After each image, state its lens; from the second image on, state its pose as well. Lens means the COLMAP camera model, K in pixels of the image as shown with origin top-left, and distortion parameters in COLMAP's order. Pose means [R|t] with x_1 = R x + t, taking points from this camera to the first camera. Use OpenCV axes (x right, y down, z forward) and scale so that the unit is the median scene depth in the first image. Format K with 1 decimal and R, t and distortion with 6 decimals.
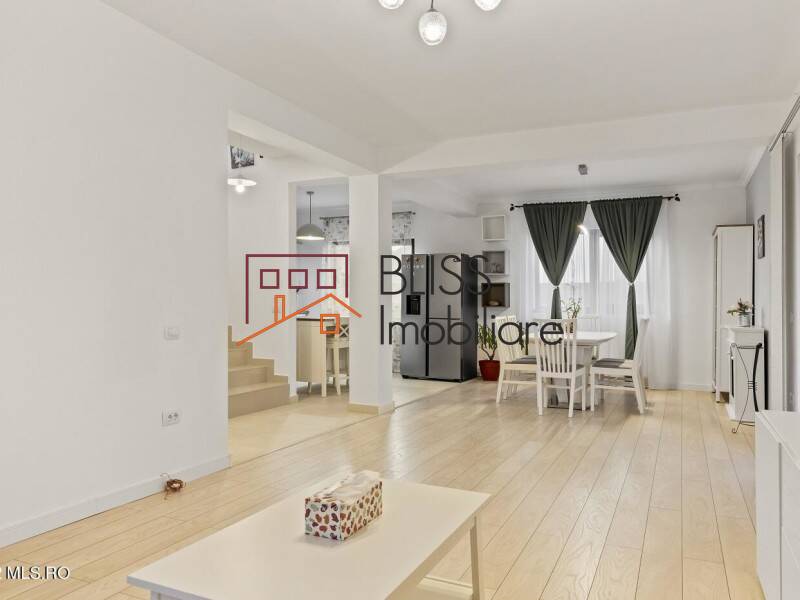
lens RADIAL K [[640.2, 0, 395.5], [0, 640.2, 300.9], [0, 0, 1]] dist [-0.001195, 0.003554]
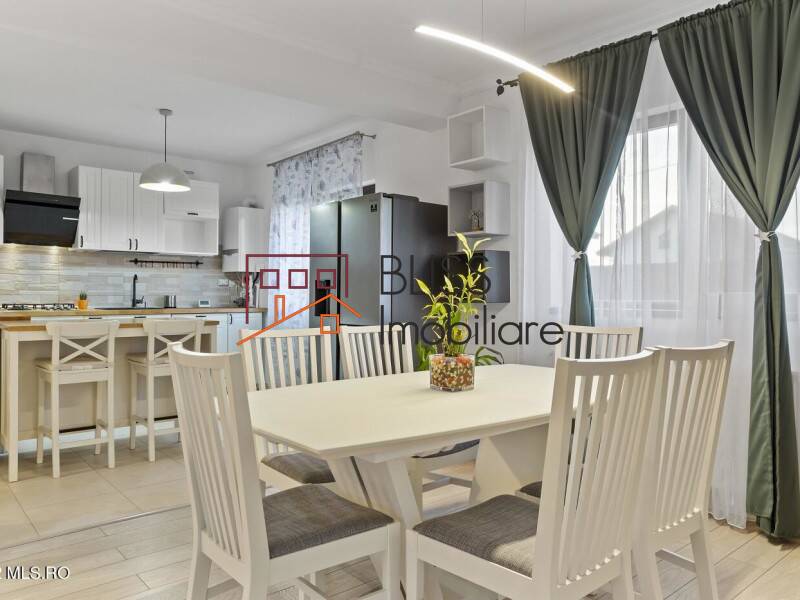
lens RADIAL K [[607.5, 0, 403.4], [0, 607.5, 288.5], [0, 0, 1]] dist [0.008882, 0.004314]
pose [[0.906963, -0.008814, -0.421119, 0.308351], [0.003521, 0.999905, -0.013344, 0.005517], [0.421197, 0.010620, 0.906907, 0.580907]]
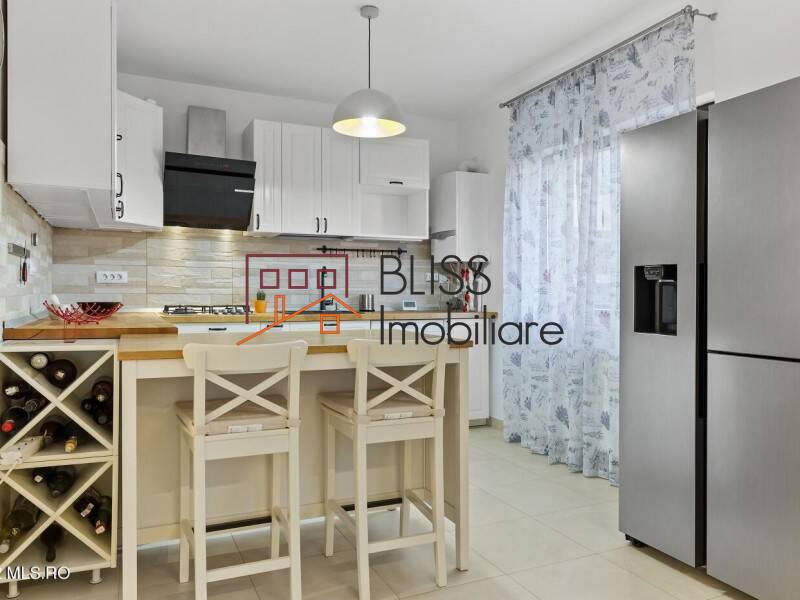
lens RADIAL K [[592.0, 0, 400.0], [0, 592.0, 300.0], [0, 0, 1]] dist [-0.013254, -0.002672]
pose [[0.760299, 0.001130, -0.649572, 0.113428], [0.002638, 0.999985, 0.004826, 0.005423], [0.649568, -0.005383, 0.760285, 0.742160]]
